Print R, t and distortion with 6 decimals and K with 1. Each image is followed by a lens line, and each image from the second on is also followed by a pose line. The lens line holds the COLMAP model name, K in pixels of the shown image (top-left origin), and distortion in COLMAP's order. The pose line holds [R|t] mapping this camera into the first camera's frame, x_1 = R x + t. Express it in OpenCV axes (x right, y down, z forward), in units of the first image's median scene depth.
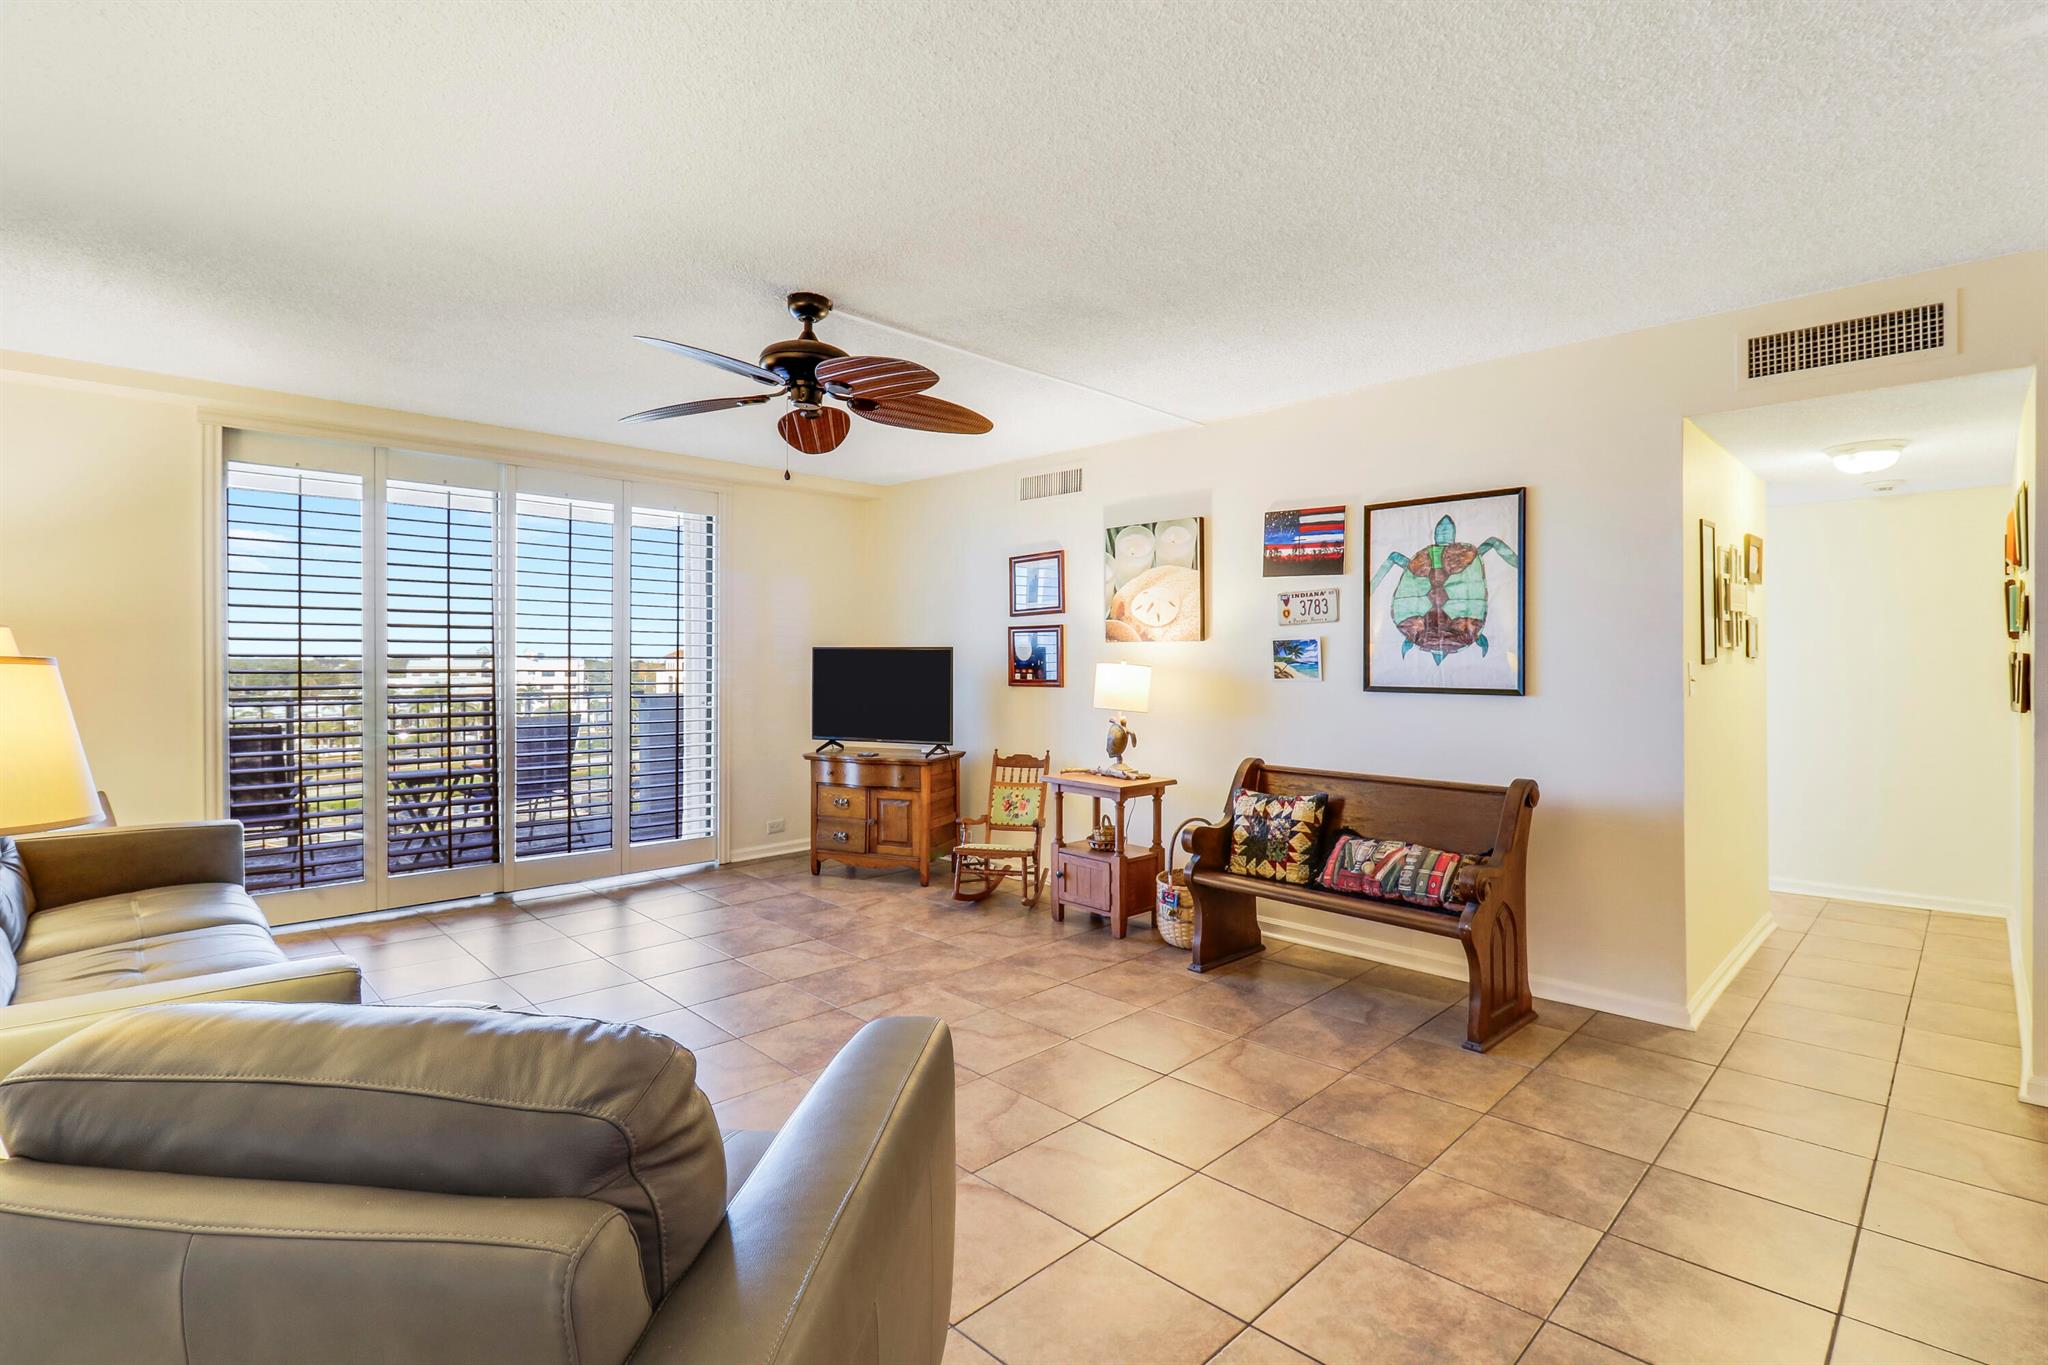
lens RADIAL K [[962.0, 0, 1029.1], [0, 962.0, 667.3], [0, 0, 1]] dist [0.000438, -0.012960]
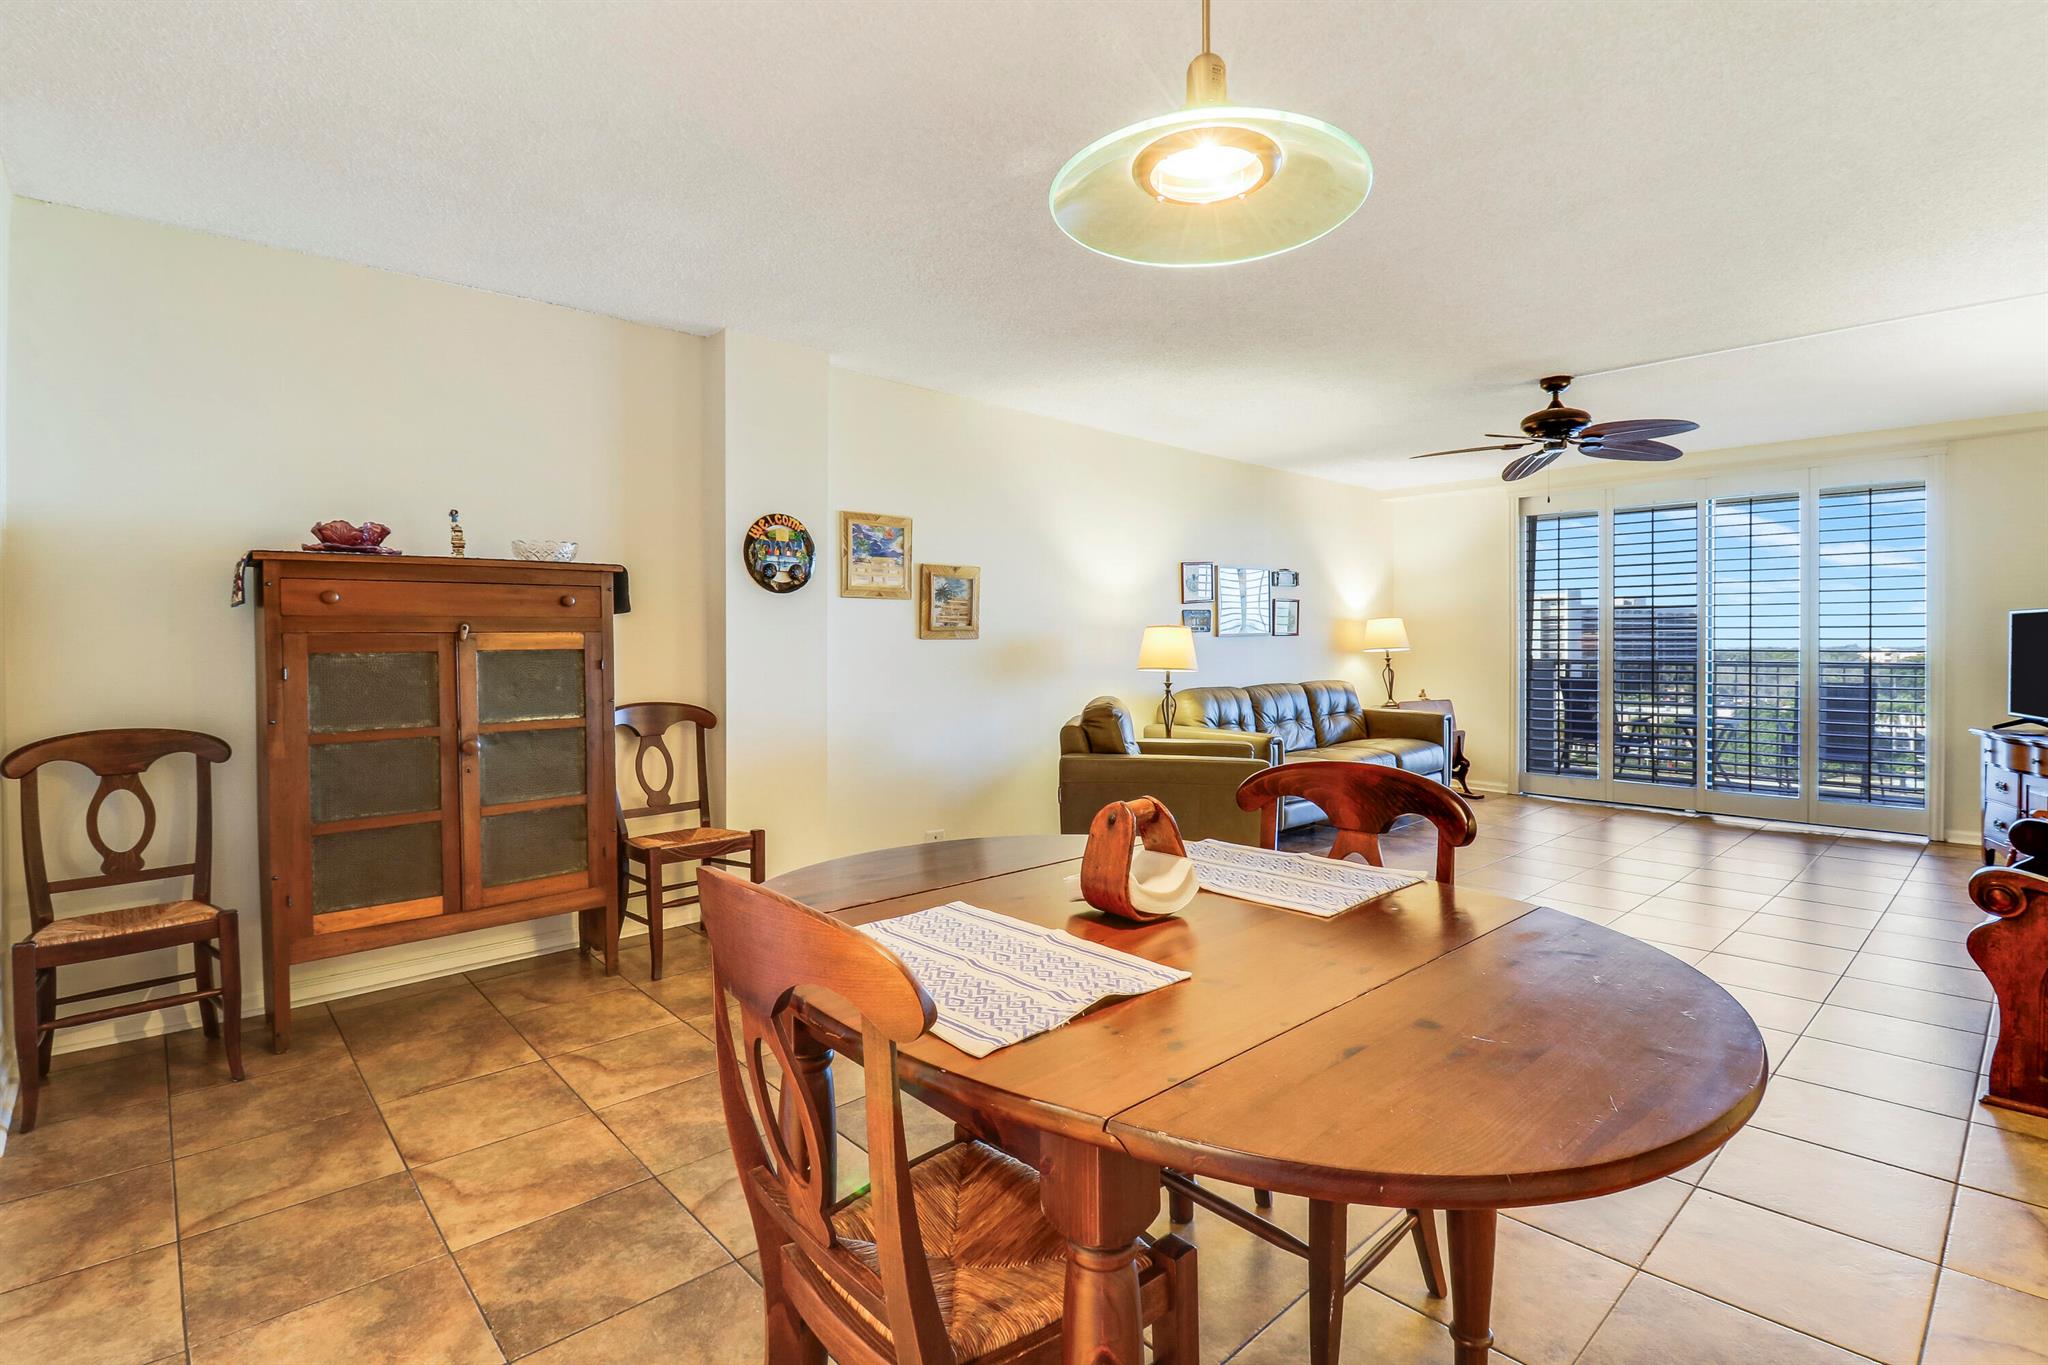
lens RADIAL K [[971.2, 0, 1035.8], [0, 971.2, 635.0], [0, 0, 1]] dist [0.000617, -0.013452]
pose [[-0.032332, -0.015056, -0.999364, 0.953342], [-0.006439, 0.999869, -0.014856, 0.028248], [0.999456, 0.005955, -0.032425, 0.185993]]
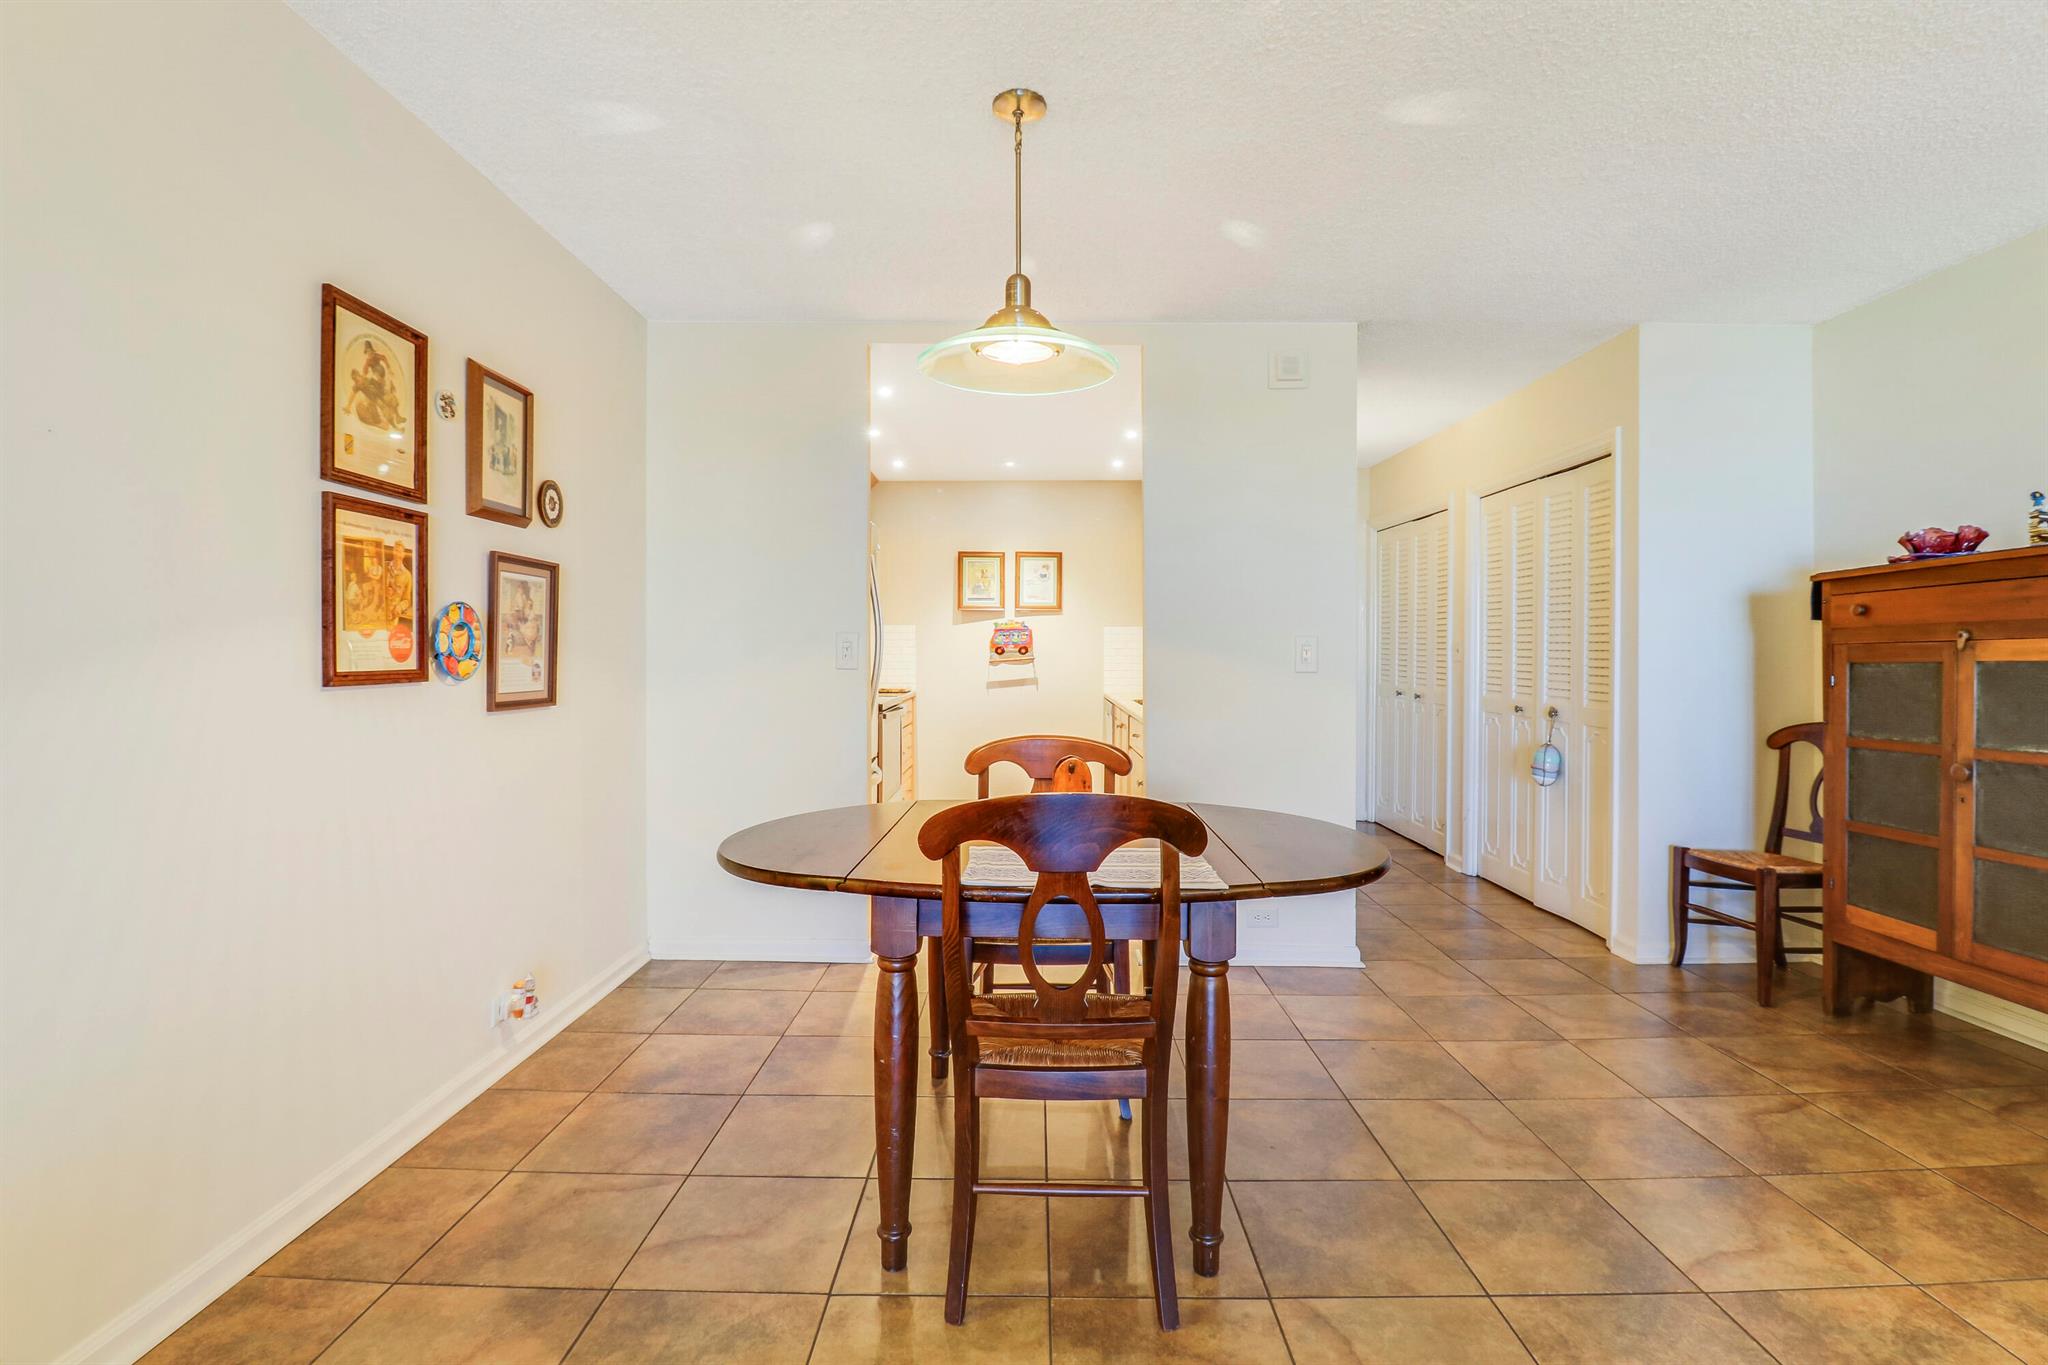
lens RADIAL K [[965.7, 0, 1028.5], [0, 965.7, 656.8], [0, 0, 1]] dist [0.002627, -0.013731]
pose [[-0.705111, -0.006850, 0.709064, 0.221360], [0.001387, 0.999938, 0.011039, 0.021183], [-0.709096, 0.008767, -0.705058, 0.608147]]
